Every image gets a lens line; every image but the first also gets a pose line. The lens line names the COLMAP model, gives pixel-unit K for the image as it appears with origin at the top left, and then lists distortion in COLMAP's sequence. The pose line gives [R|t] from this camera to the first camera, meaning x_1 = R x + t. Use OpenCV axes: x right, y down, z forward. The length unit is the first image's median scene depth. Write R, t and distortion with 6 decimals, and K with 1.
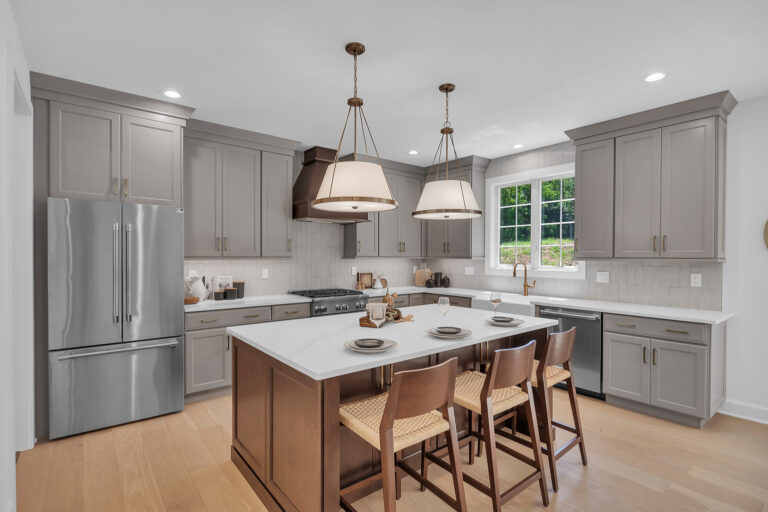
lens RADIAL K [[382.9, 0, 383.2], [0, 382.9, 257.0], [0, 0, 1]] dist [-0.003117, -0.000025]
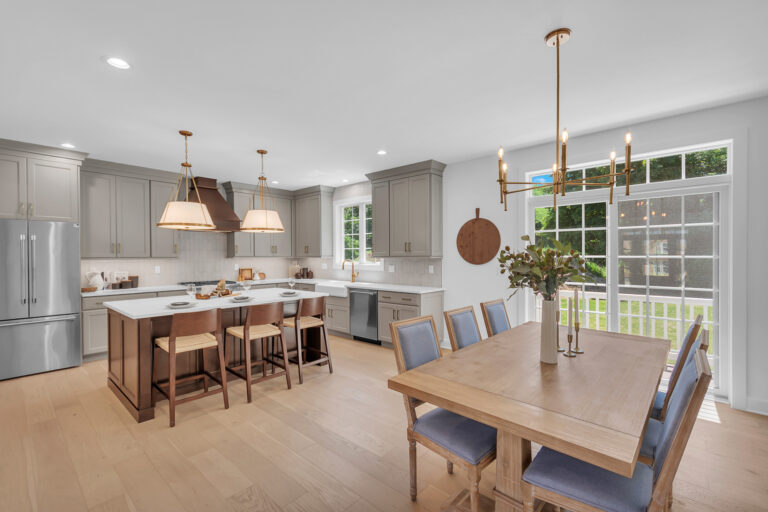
lens RADIAL K [[345.3, 0, 384.0], [0, 345.3, 256.0], [0, 0, 1]] dist [0.003107, 0.000119]
pose [[0.985452, -0.007210, 0.169798, 0.316891], [0.007437, 0.999972, -0.000698, 0.002319], [-0.169788, 0.001951, 0.985479, -0.391246]]
